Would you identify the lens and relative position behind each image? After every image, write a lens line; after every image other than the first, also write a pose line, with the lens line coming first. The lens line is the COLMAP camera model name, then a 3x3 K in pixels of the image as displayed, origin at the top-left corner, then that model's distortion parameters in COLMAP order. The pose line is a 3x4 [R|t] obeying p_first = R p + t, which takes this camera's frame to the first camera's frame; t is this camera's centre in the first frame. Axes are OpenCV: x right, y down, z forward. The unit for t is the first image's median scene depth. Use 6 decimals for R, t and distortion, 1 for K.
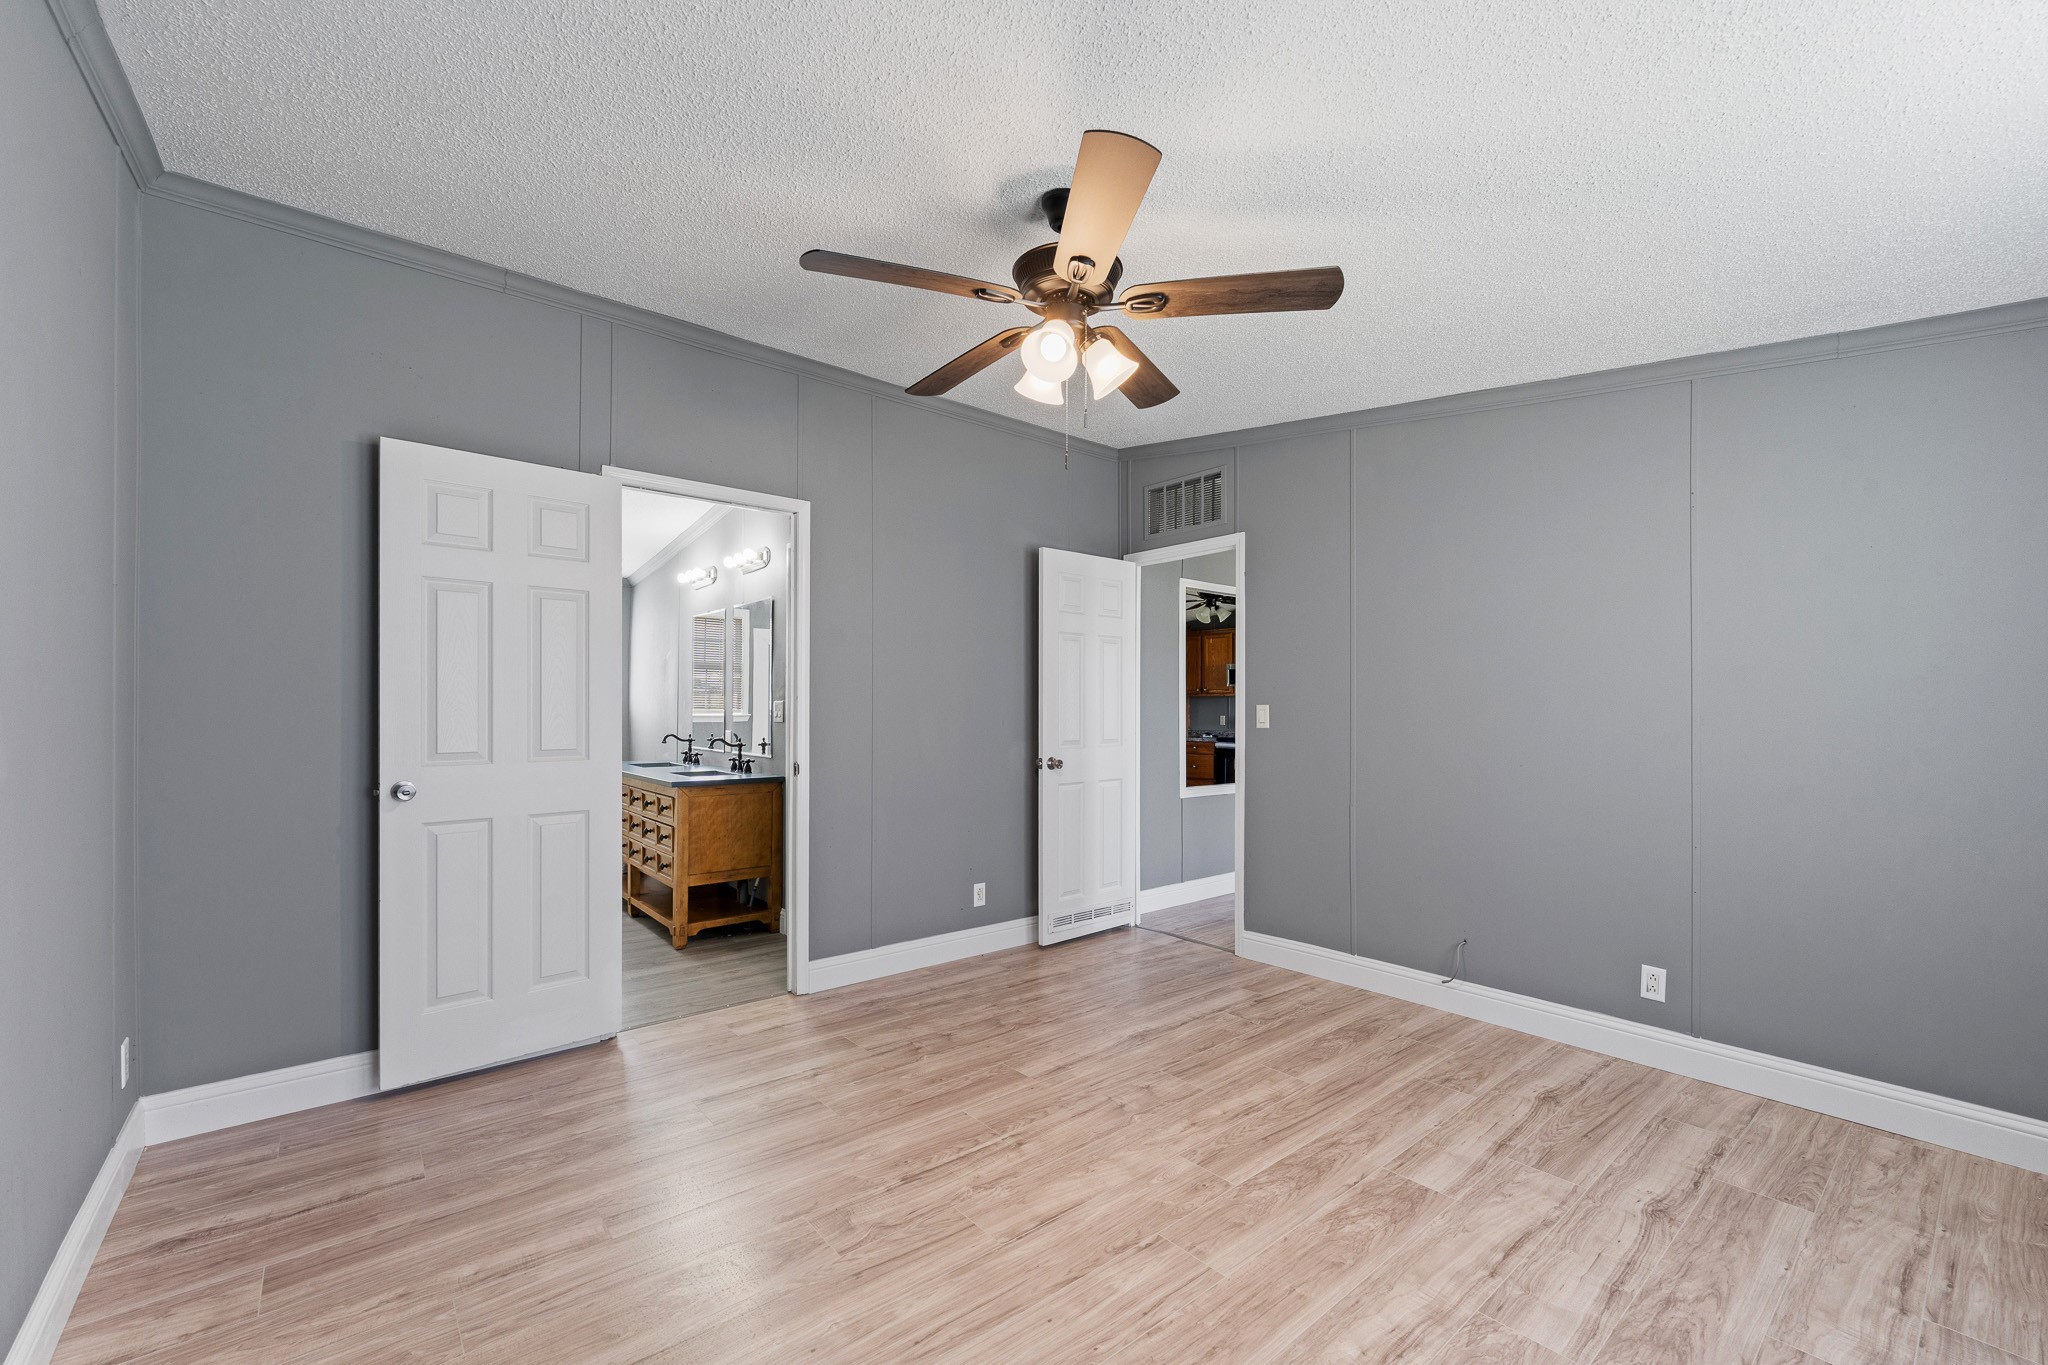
lens RADIAL K [[843.6, 0, 1017.9], [0, 843.6, 716.7], [0, 0, 1]] dist [-0.001735, -0.000080]
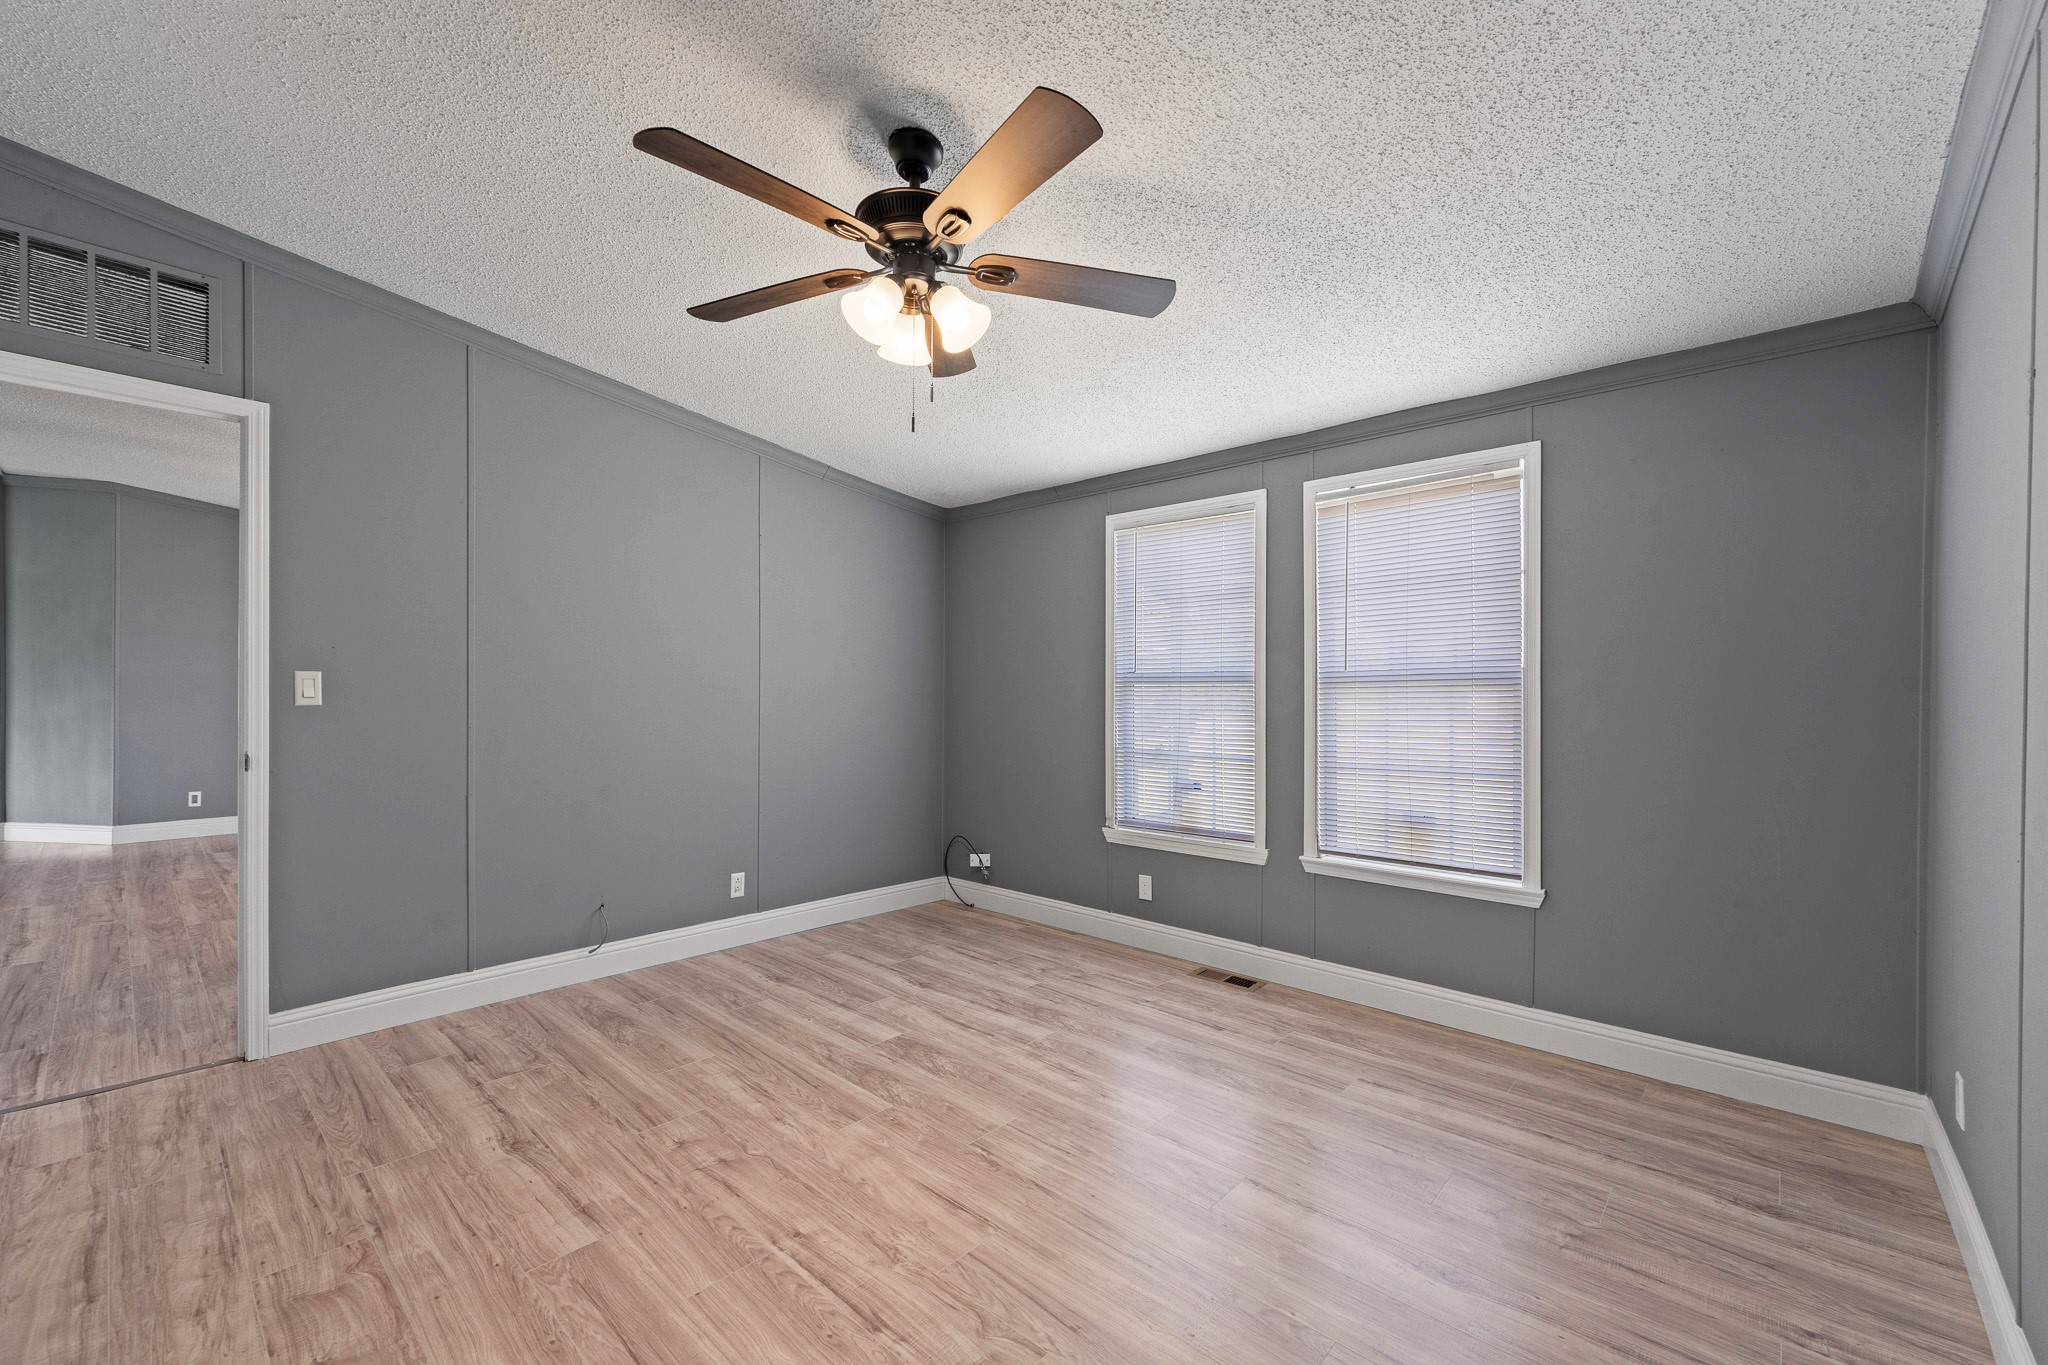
lens RADIAL K [[828.8, 0, 1026.2], [0, 828.8, 701.1], [0, 0, 1]] dist [-0.002156, -0.000017]
pose [[-0.150273, -0.013748, 0.988549, -0.770632], [-0.007235, 0.999892, 0.012806, -0.004261], [-0.988618, -0.005227, -0.150356, 0.885554]]
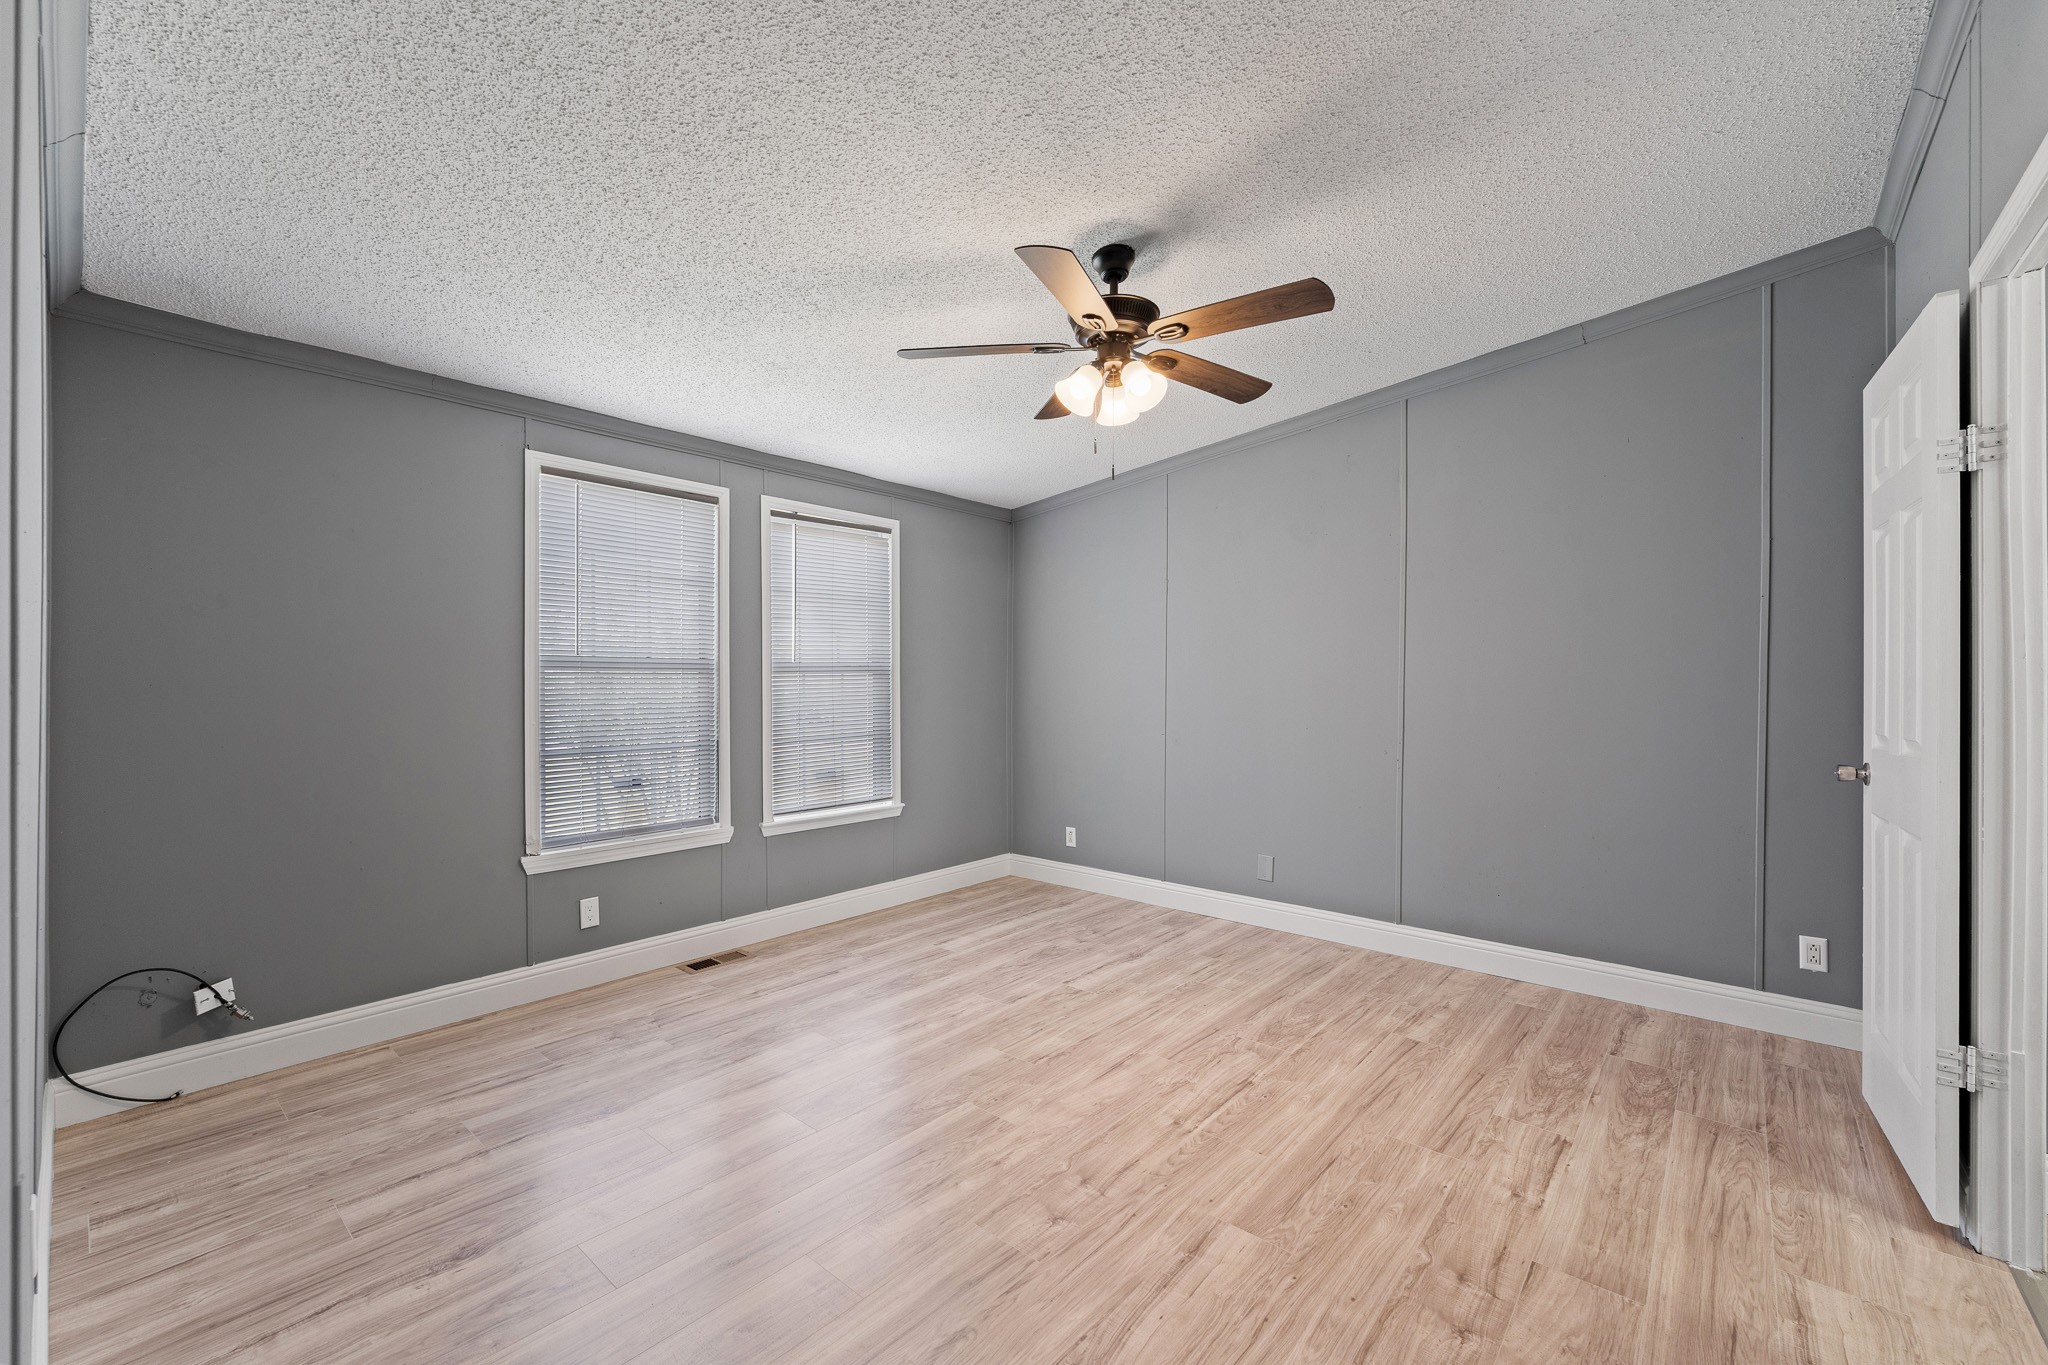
lens RADIAL K [[811.9, 0, 1022.3], [0, 811.9, 679.1], [0, 0, 1]] dist [0.000136, -0.000079]
pose [[-0.986524, -0.006334, -0.163494, 0.327683], [-0.006100, 0.999980, -0.001934, -0.005137], [0.163503, -0.000910, -0.986542, 1.854553]]
